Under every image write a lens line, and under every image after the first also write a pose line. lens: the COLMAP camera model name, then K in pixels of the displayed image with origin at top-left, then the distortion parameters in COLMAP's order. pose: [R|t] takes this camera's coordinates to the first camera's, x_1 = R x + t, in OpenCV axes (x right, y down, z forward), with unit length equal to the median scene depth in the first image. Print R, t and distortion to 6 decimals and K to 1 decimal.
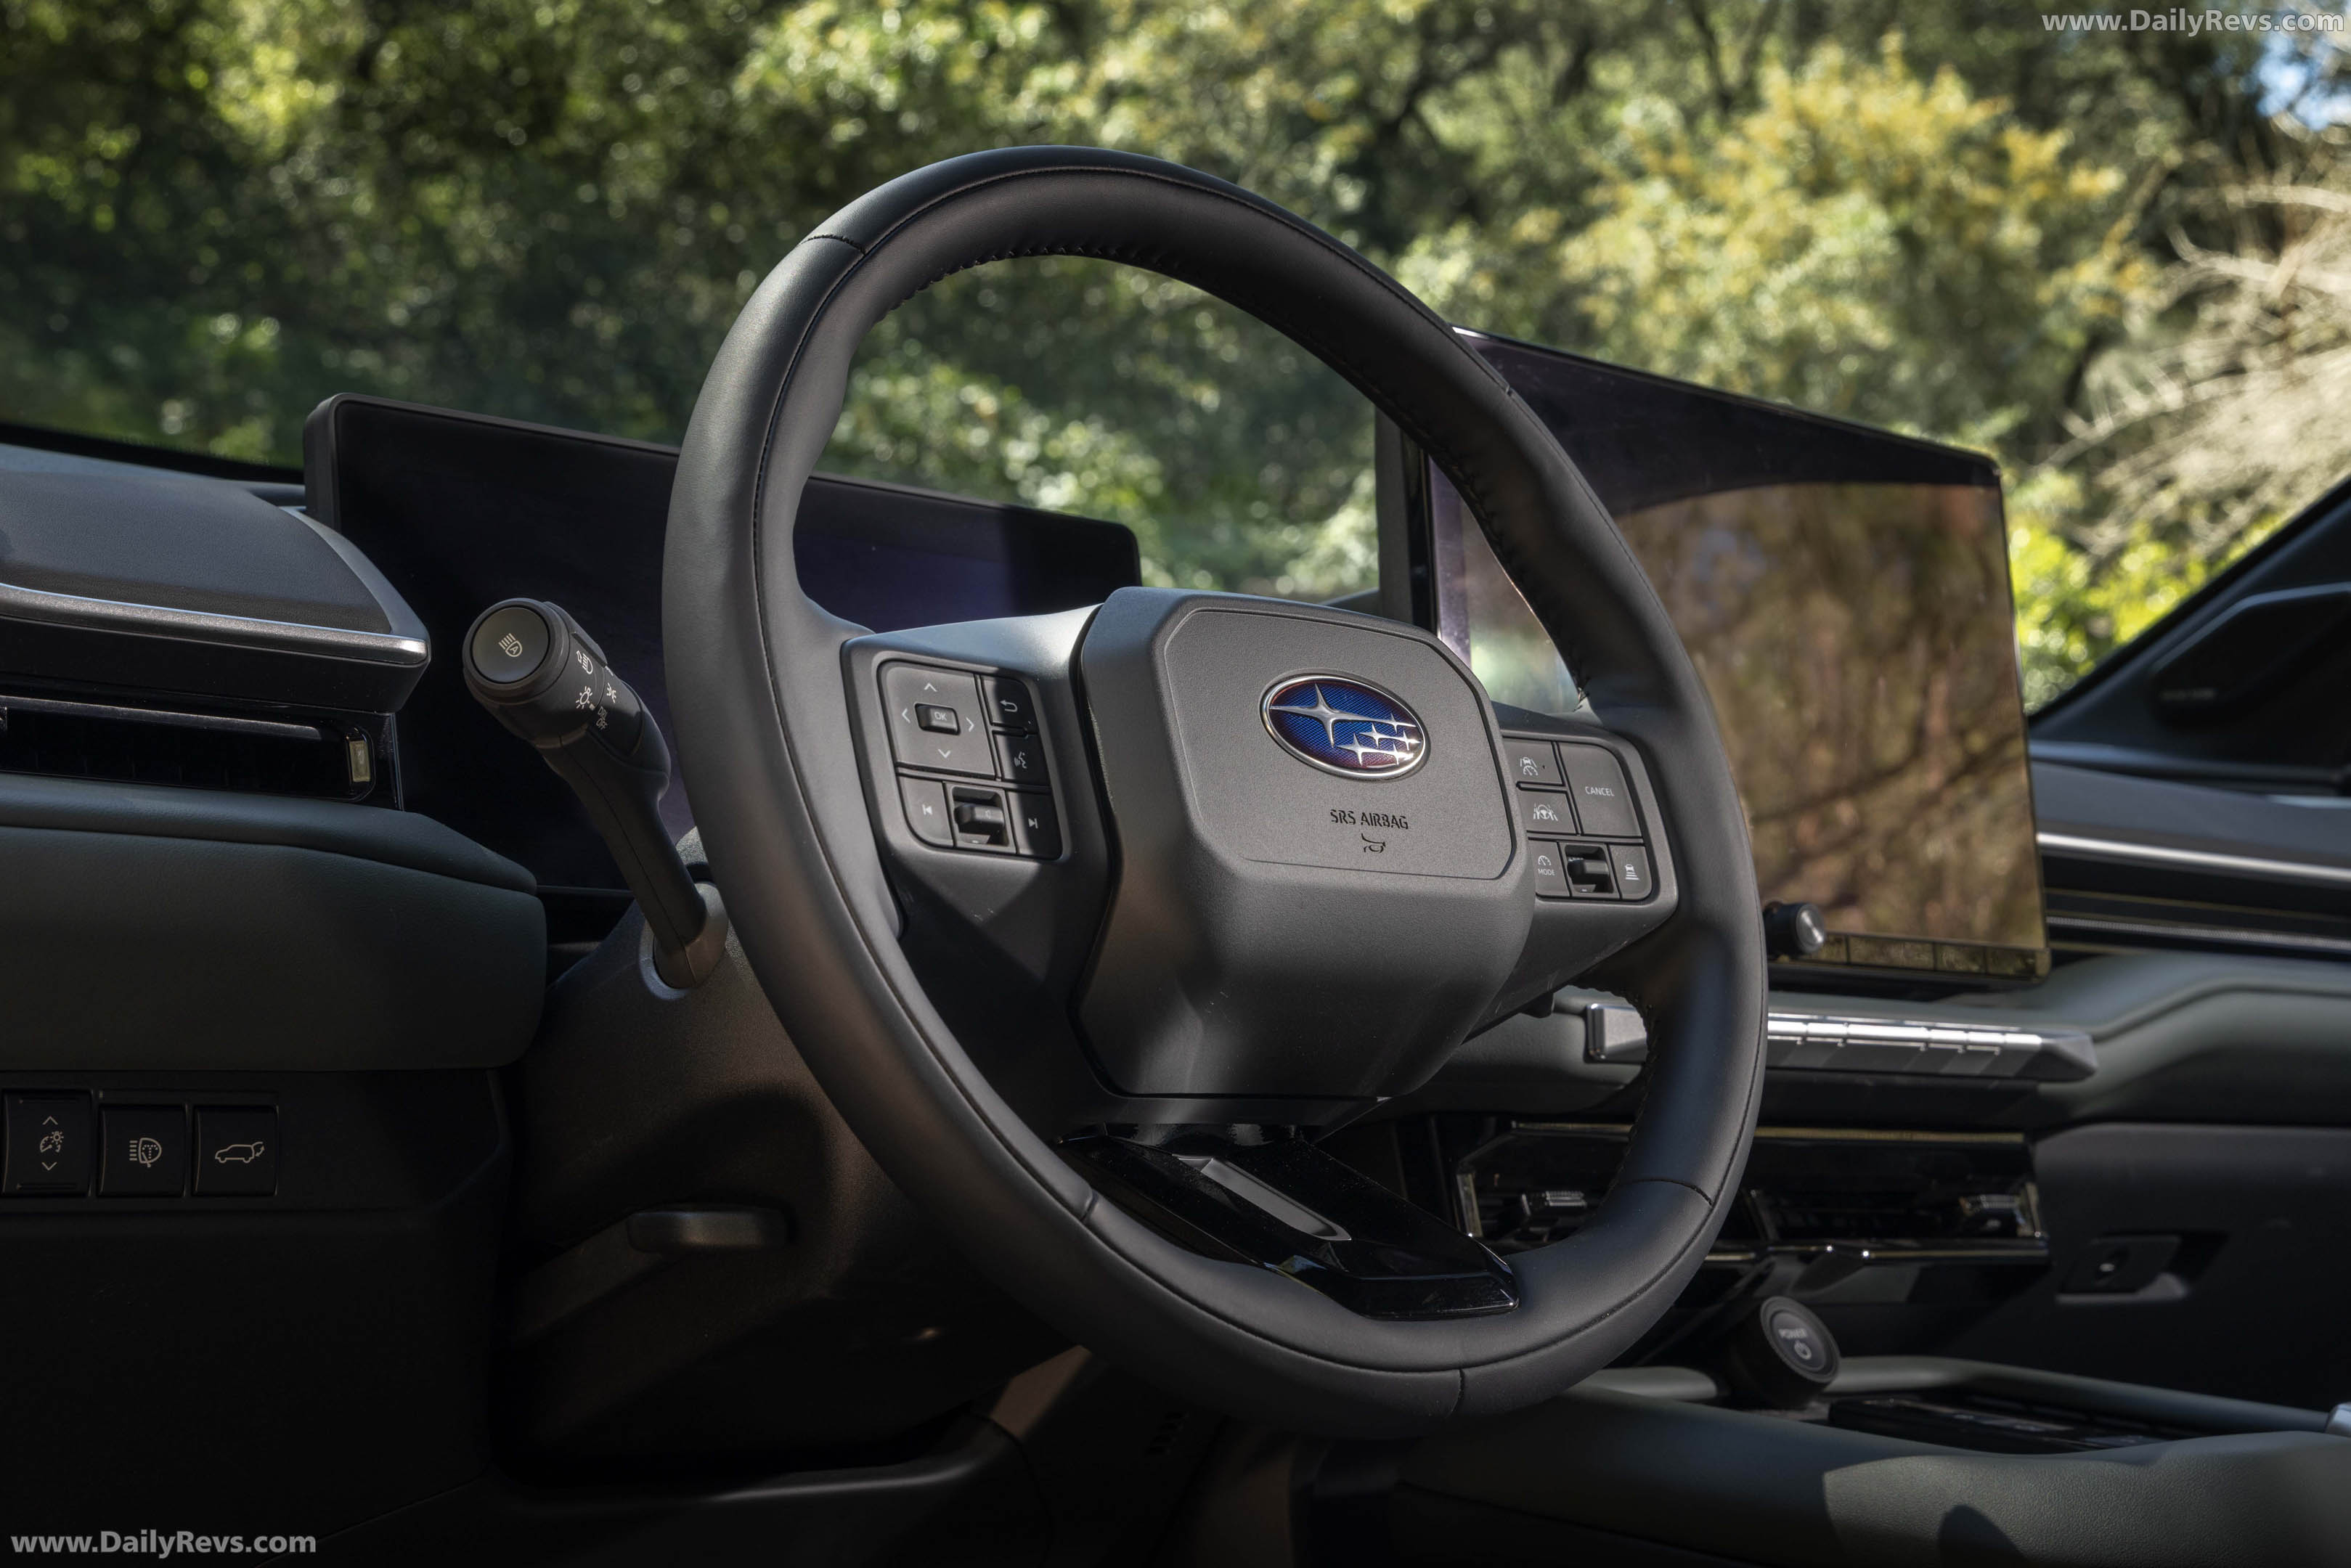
lens RADIAL K [[3347.1, 0, 1165.0], [0, 3347.1, 778.3], [0, 0, 1]] dist [0.012296, 0.000000]
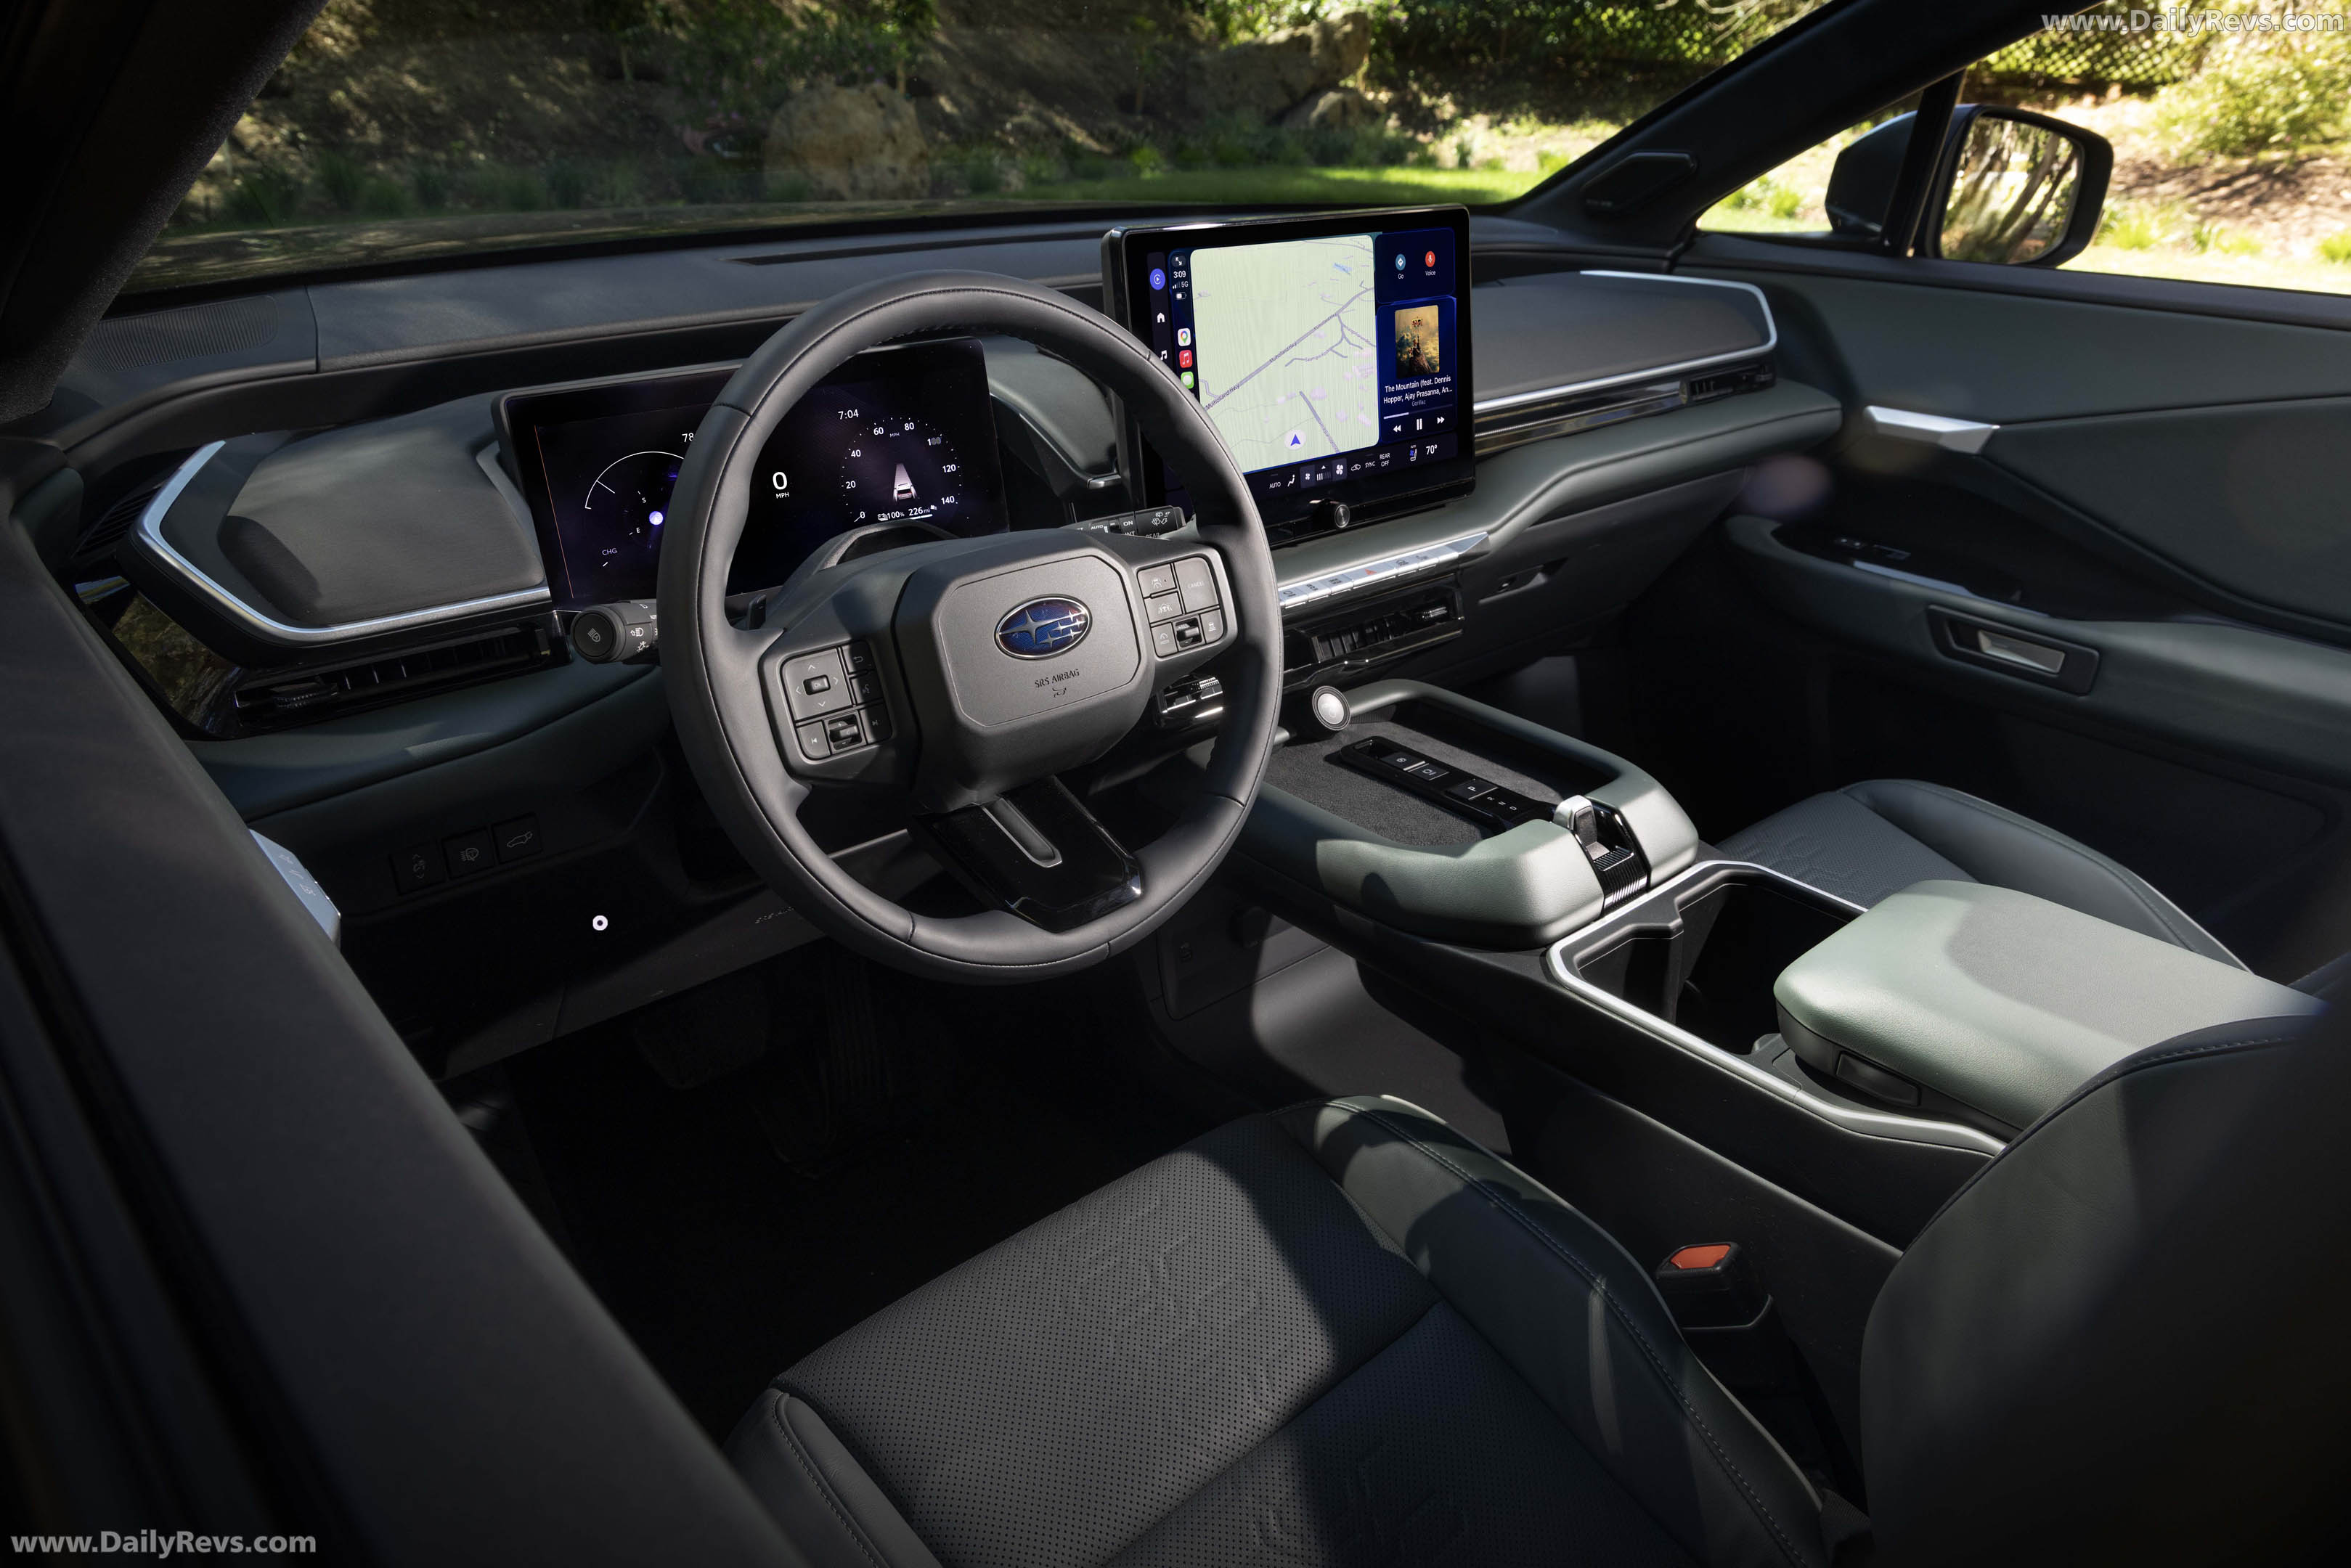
lens RADIAL K [[1544.6, 0, 1200.3], [0, 1544.6, 789.4], [0, 0, 1]] dist [0.008623, -0.001093]
pose [[0.999430, -0.032184, 0.010157, 0.135535], [0.023169, 0.873156, 0.486889, -0.374909], [-0.024539, -0.486376, 0.873405, 0.176569]]
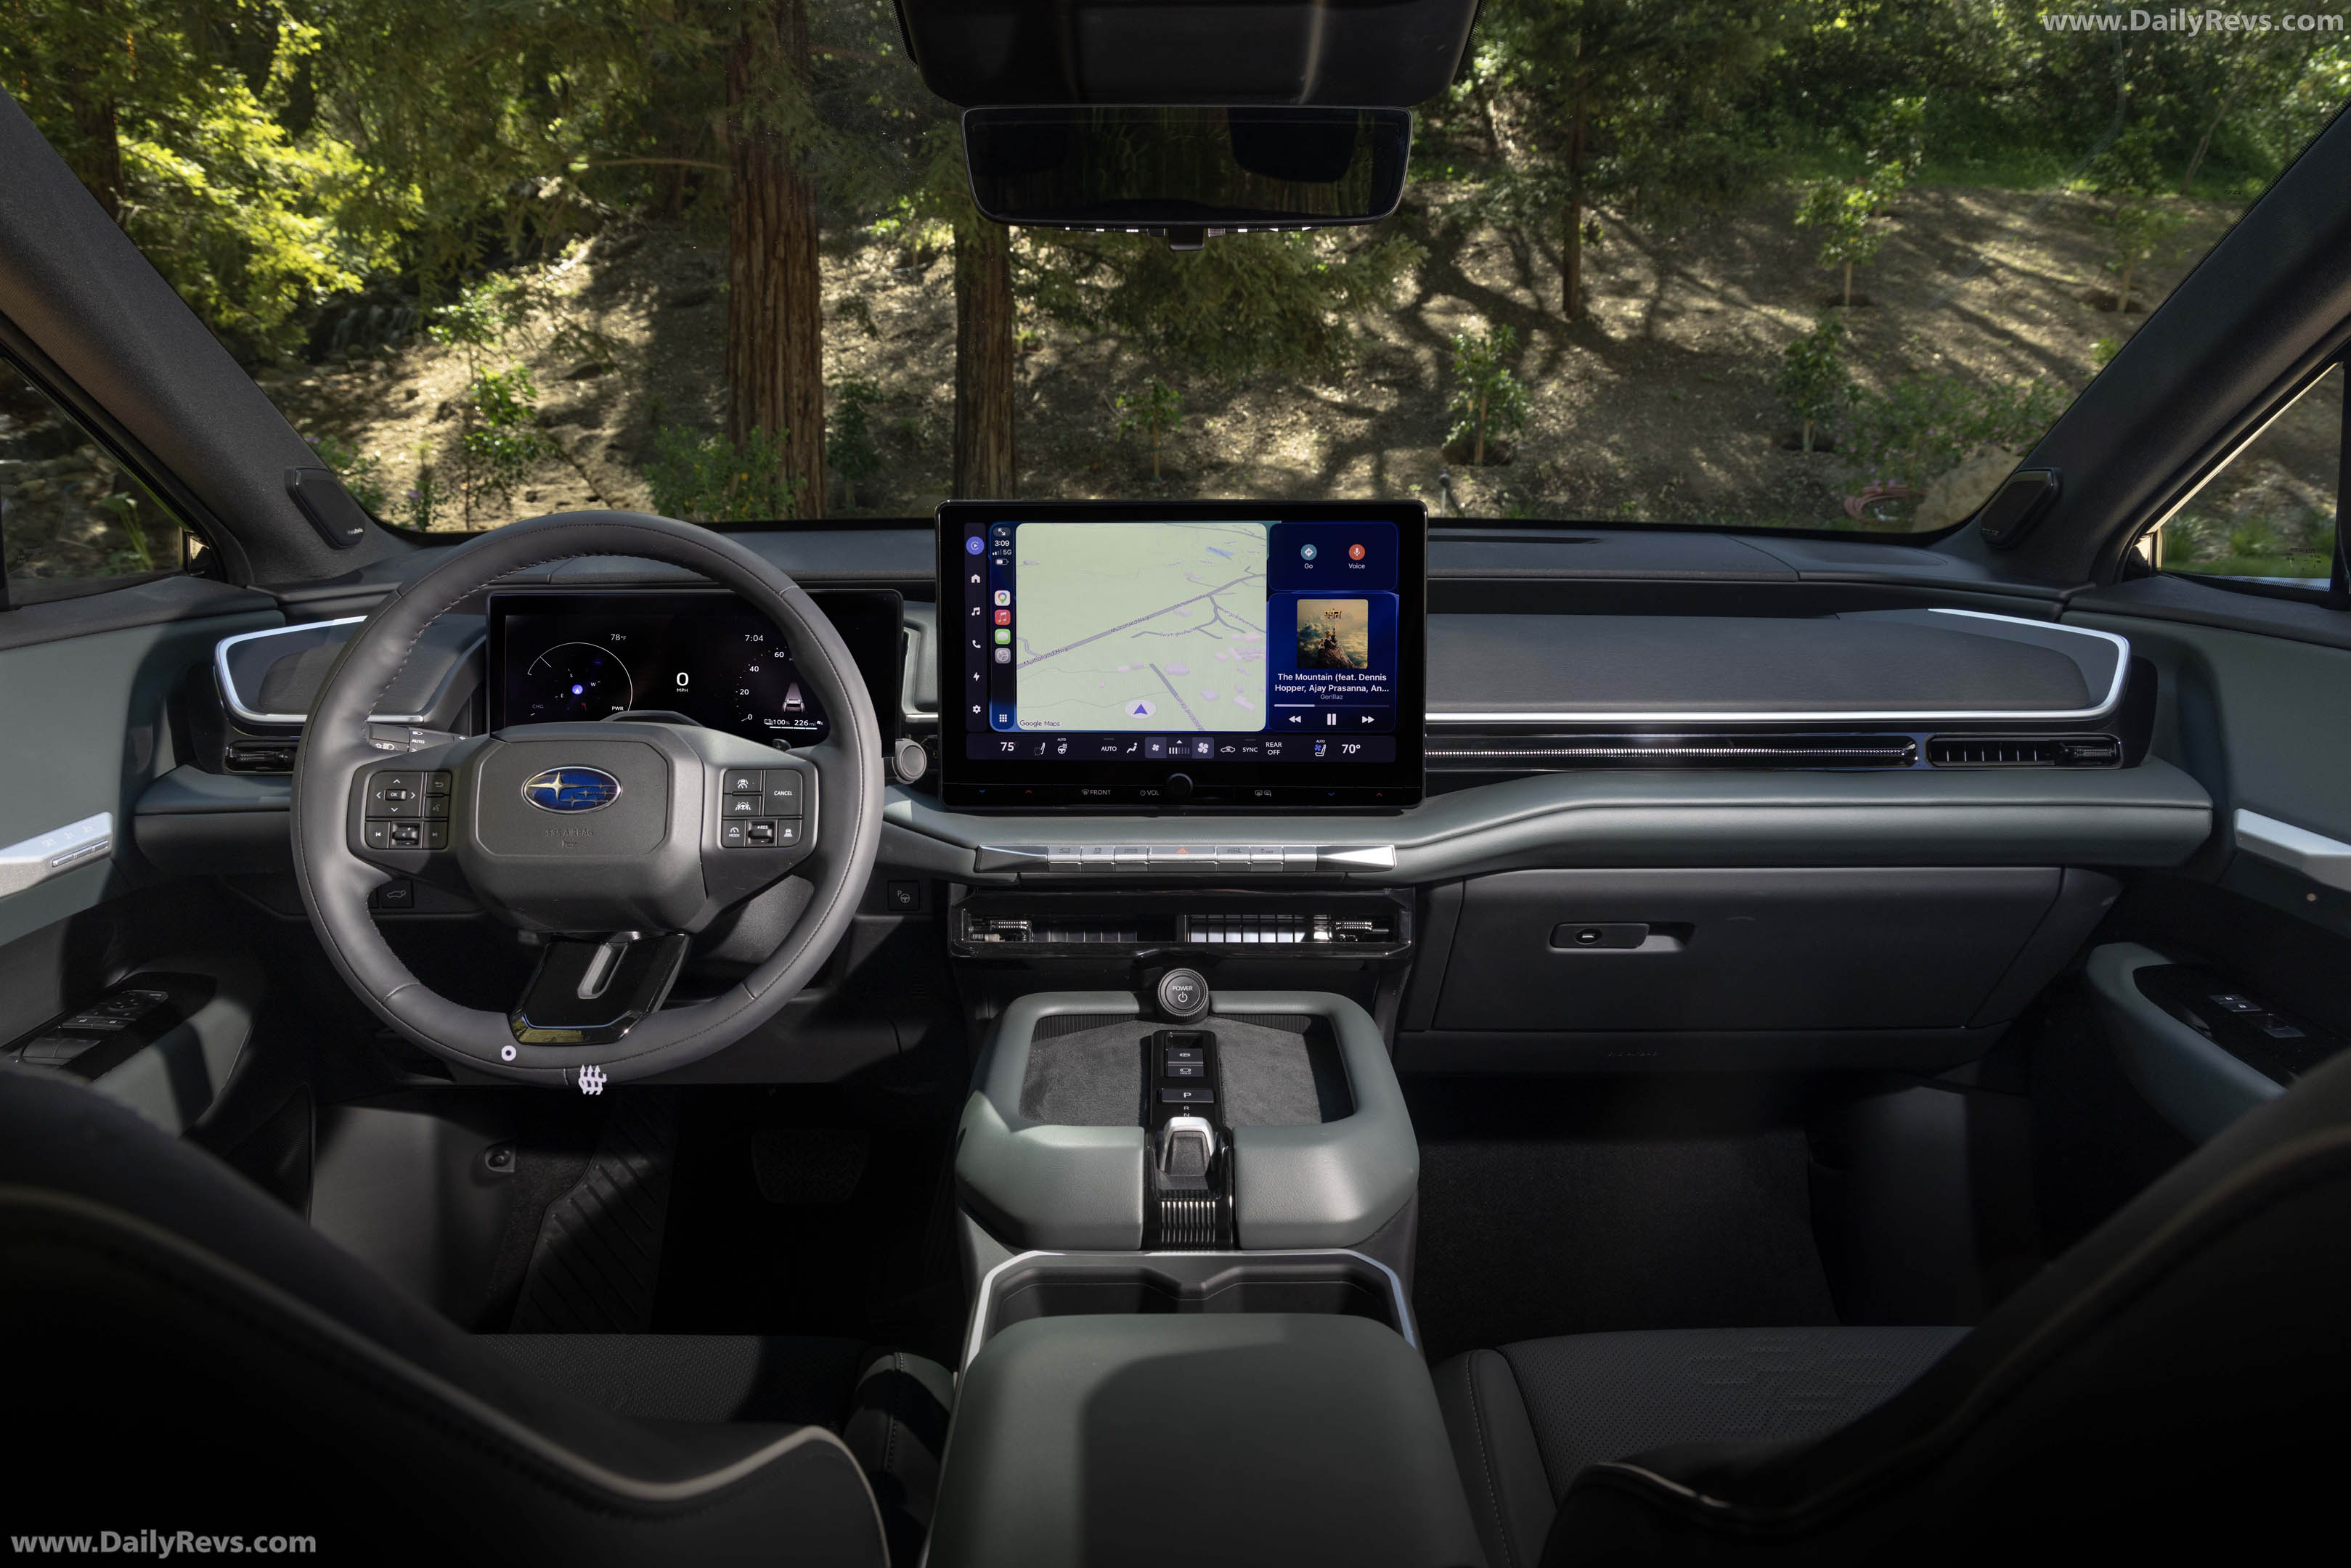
lens RADIAL K [[1544.6, 0, 1176.5], [0, 1544.6, 795.9], [0, 0, 1]] dist [0.008623, -0.001093]
pose [[0.768619, 0.111806, -0.629861, 1.082791], [0.071695, 0.963349, 0.258493, -0.265991], [0.635677, -0.243841, 0.732432, 0.485787]]
